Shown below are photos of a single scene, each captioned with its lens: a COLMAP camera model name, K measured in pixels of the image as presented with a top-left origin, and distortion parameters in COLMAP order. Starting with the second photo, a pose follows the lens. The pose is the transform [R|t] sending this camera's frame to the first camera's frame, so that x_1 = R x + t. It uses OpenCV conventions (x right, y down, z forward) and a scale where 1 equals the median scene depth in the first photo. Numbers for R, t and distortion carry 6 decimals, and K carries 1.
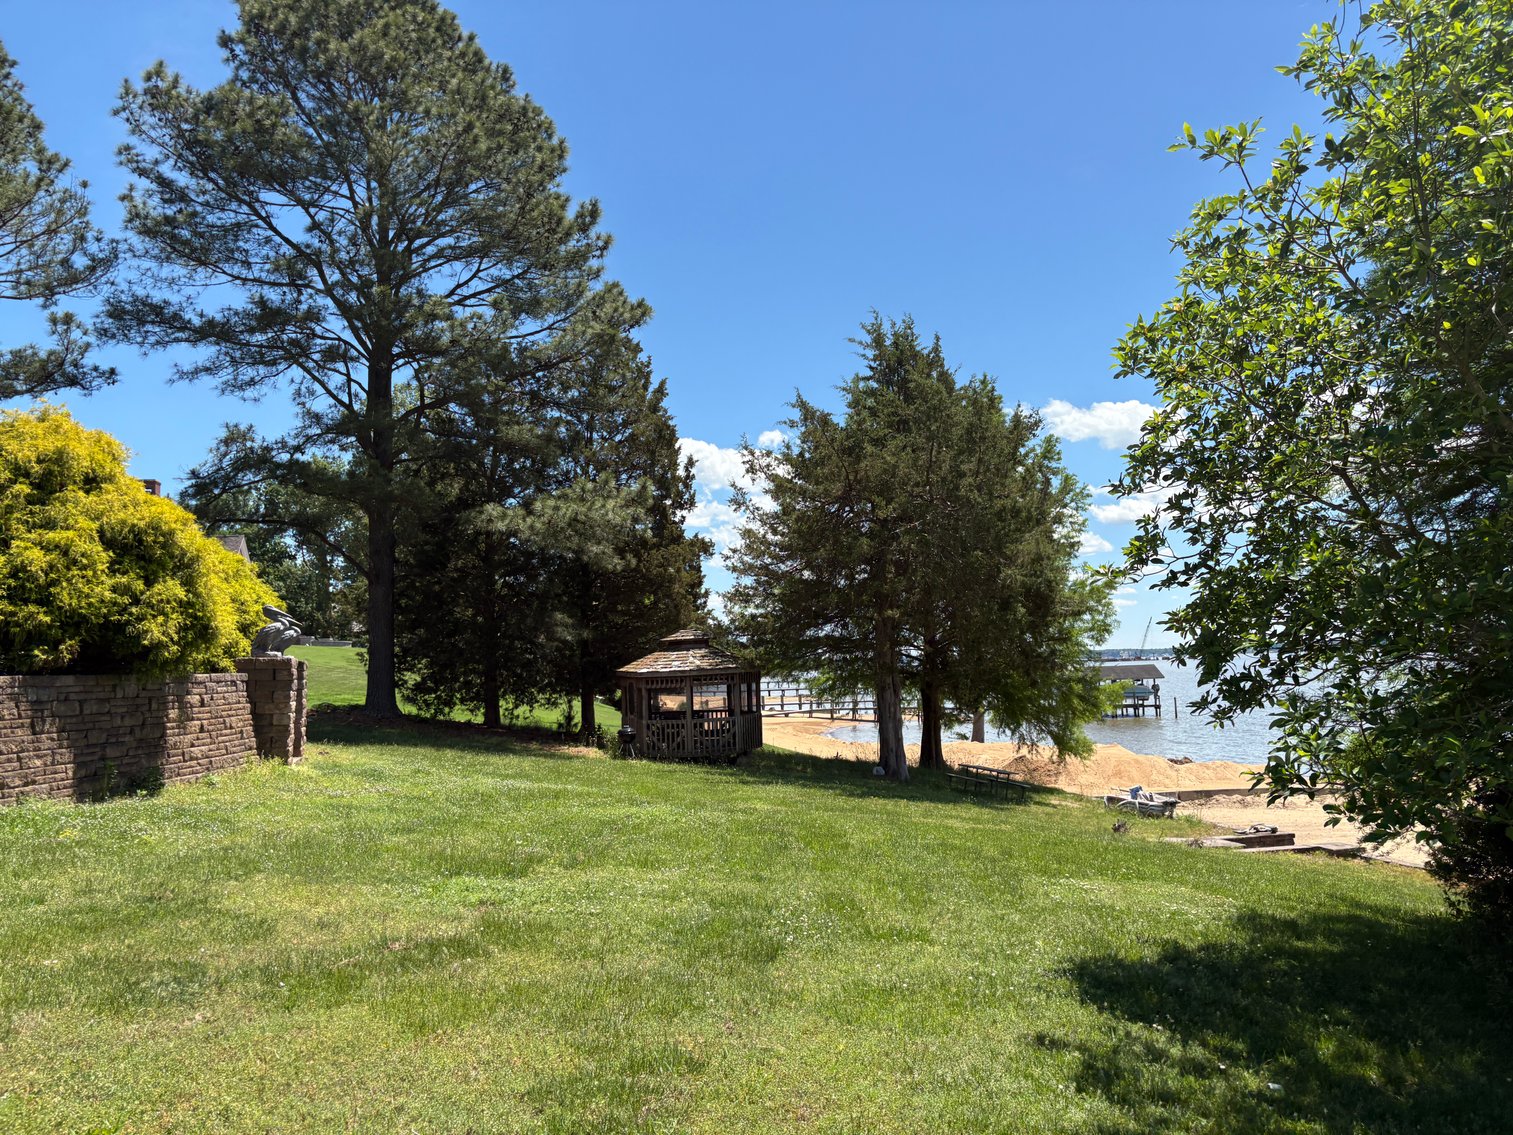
lens RADIAL K [[1126.5, 0, 769.3], [0, 1126.5, 569.8], [0, 0, 1]] dist [0.084841, -0.104984]
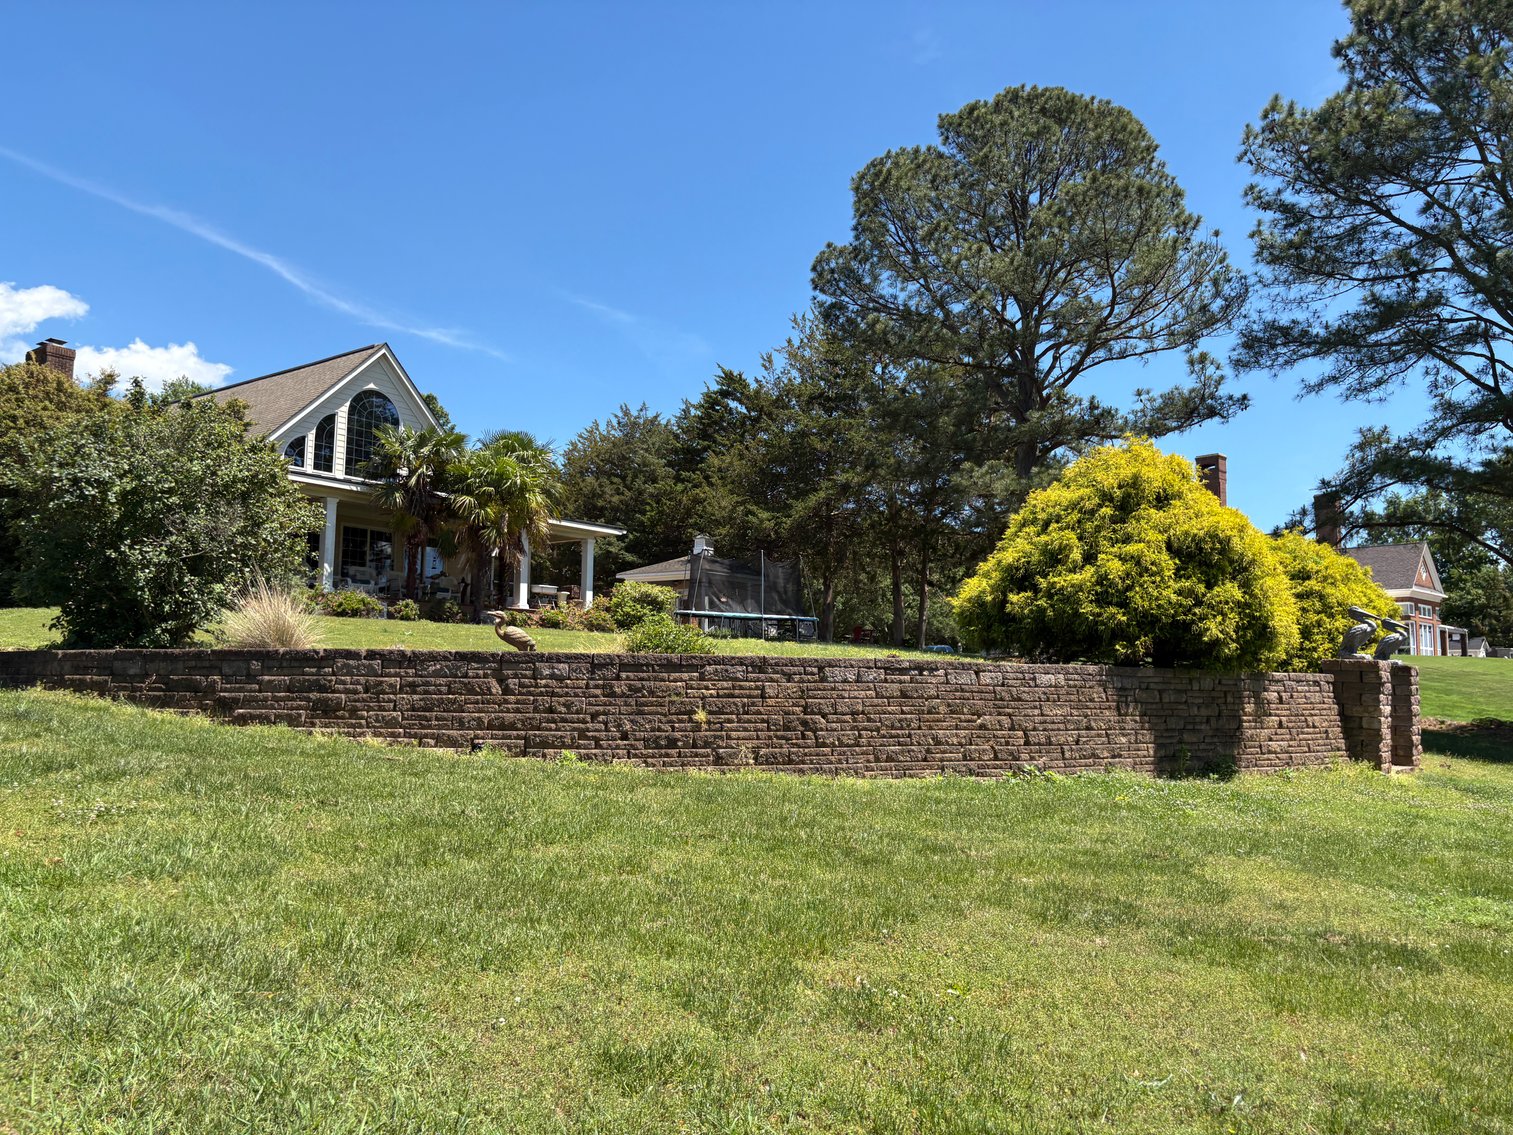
lens RADIAL K [[1137.8, 0, 768.7], [0, 1137.8, 563.6], [0, 0, 1]] dist [0.050940, -0.049120]
pose [[0.572035, -0.053153, -0.818505, 0.092147], [0.040203, 0.998516, -0.036745, 0.010348], [0.819243, -0.011887, 0.573323, 0.014928]]
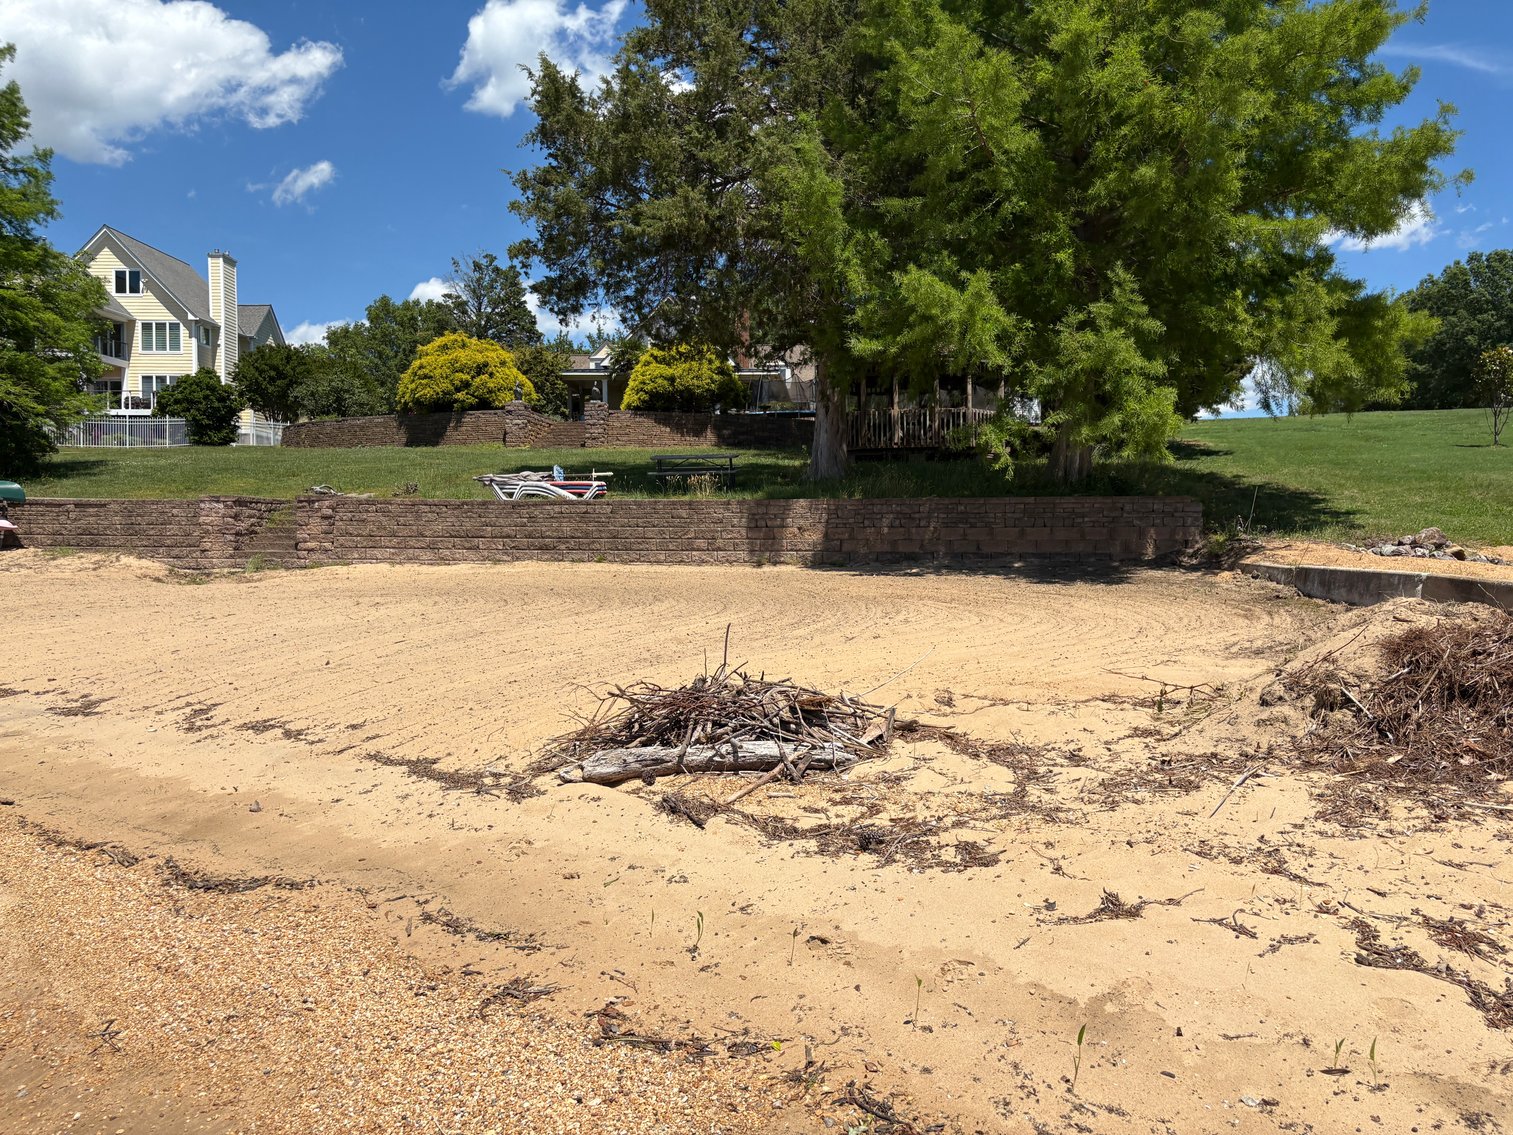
lens RADIAL K [[1146.5, 0, 764.0], [0, 1146.5, 563.9], [0, 0, 1]] dist [0.064718, -0.073549]
pose [[-0.383956, 0.045544, -0.922227, 1.731937], [0.088494, 0.996000, 0.012344, 0.455268], [0.919101, -0.076872, -0.386451, 2.509307]]
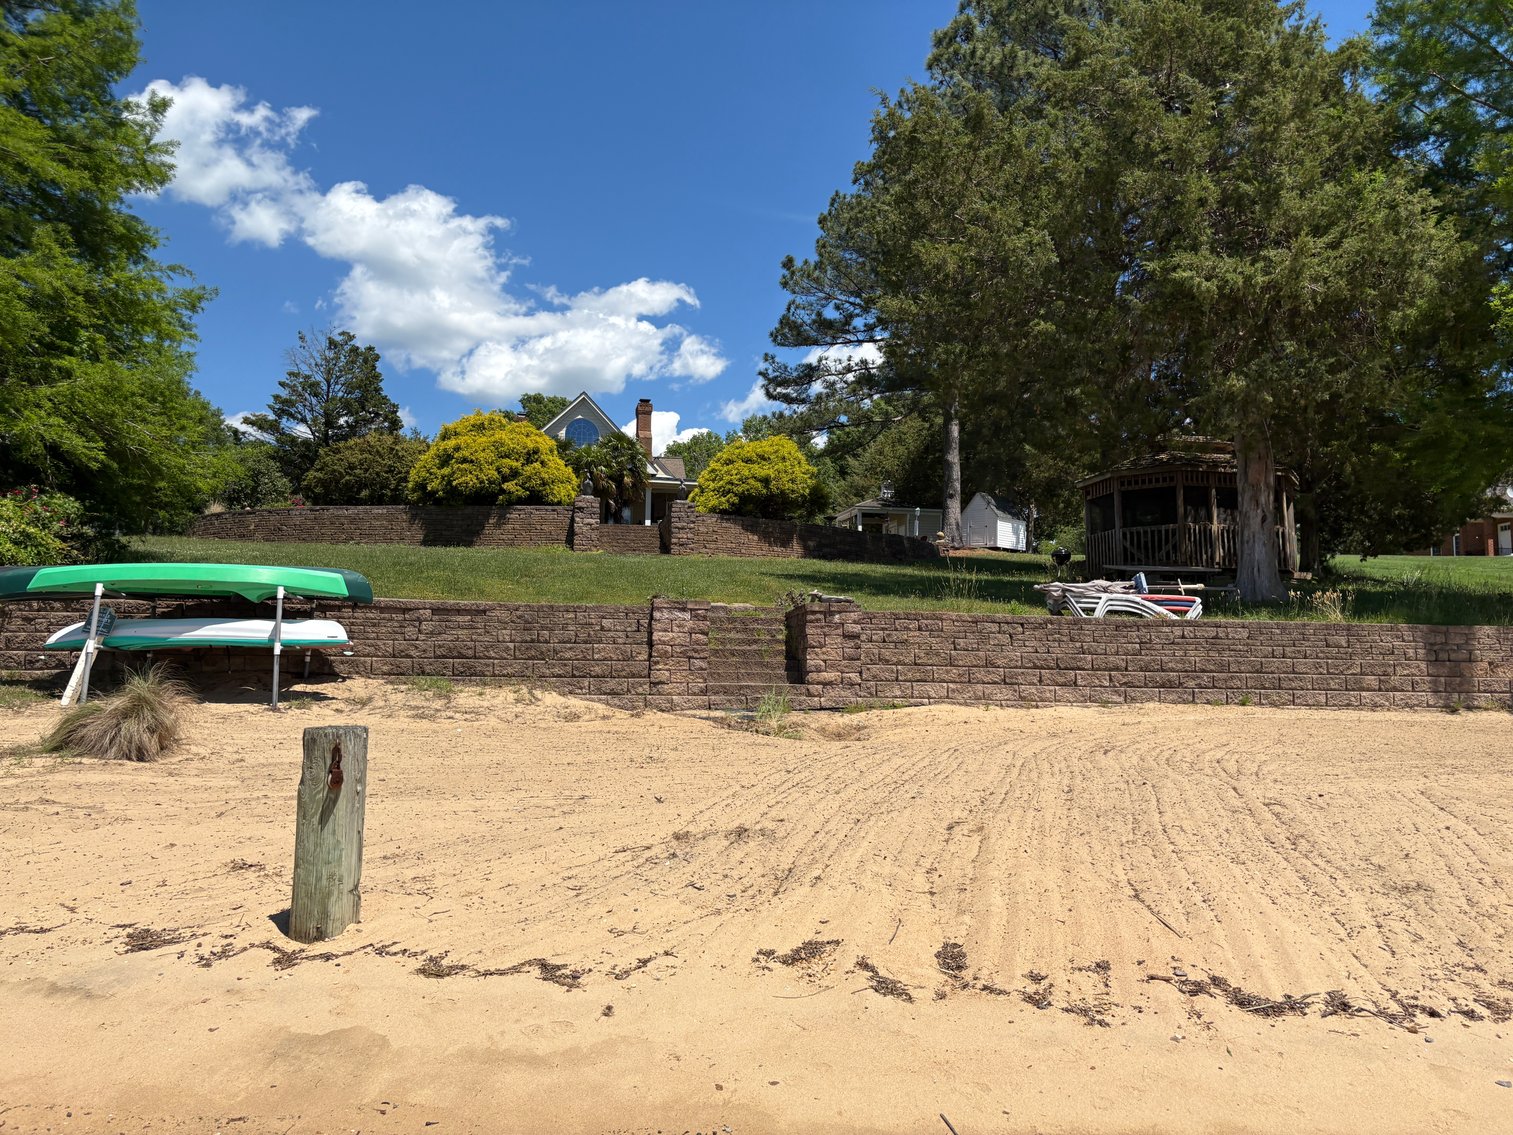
lens RADIAL K [[1127.5, 0, 773.4], [0, 1127.5, 553.8], [0, 0, 1]] dist [0.090264, -0.111691]
pose [[-0.086925, -0.072085, -0.993603, 1.602635], [0.074904, 0.994083, -0.078673, 0.373508], [0.993395, -0.081263, -0.081012, 1.541930]]
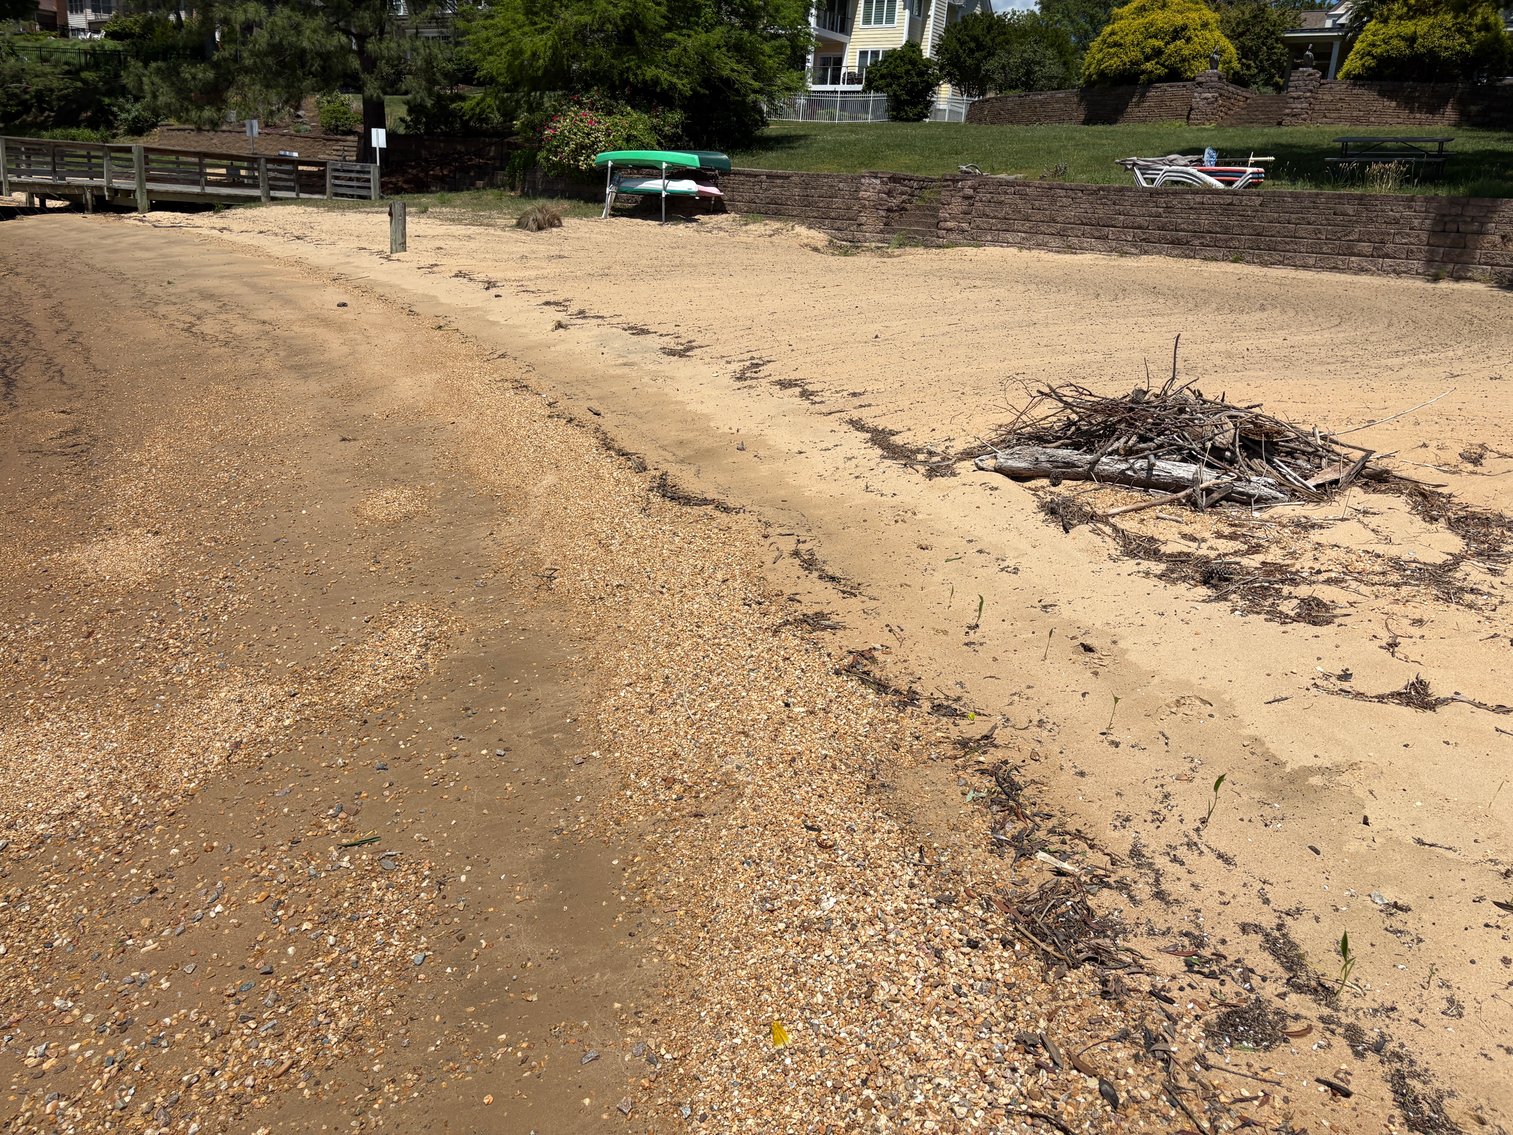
lens RADIAL K [[1160.8, 0, 753.6], [0, 1160.8, 525.6], [0, 0, 1]] dist [0.051537, -0.051205]
pose [[-0.828762, 0.126542, -0.545106, 1.700485], [0.010382, 0.977407, 0.211113, 0.458698], [0.559505, 0.169303, -0.811351, 2.576104]]
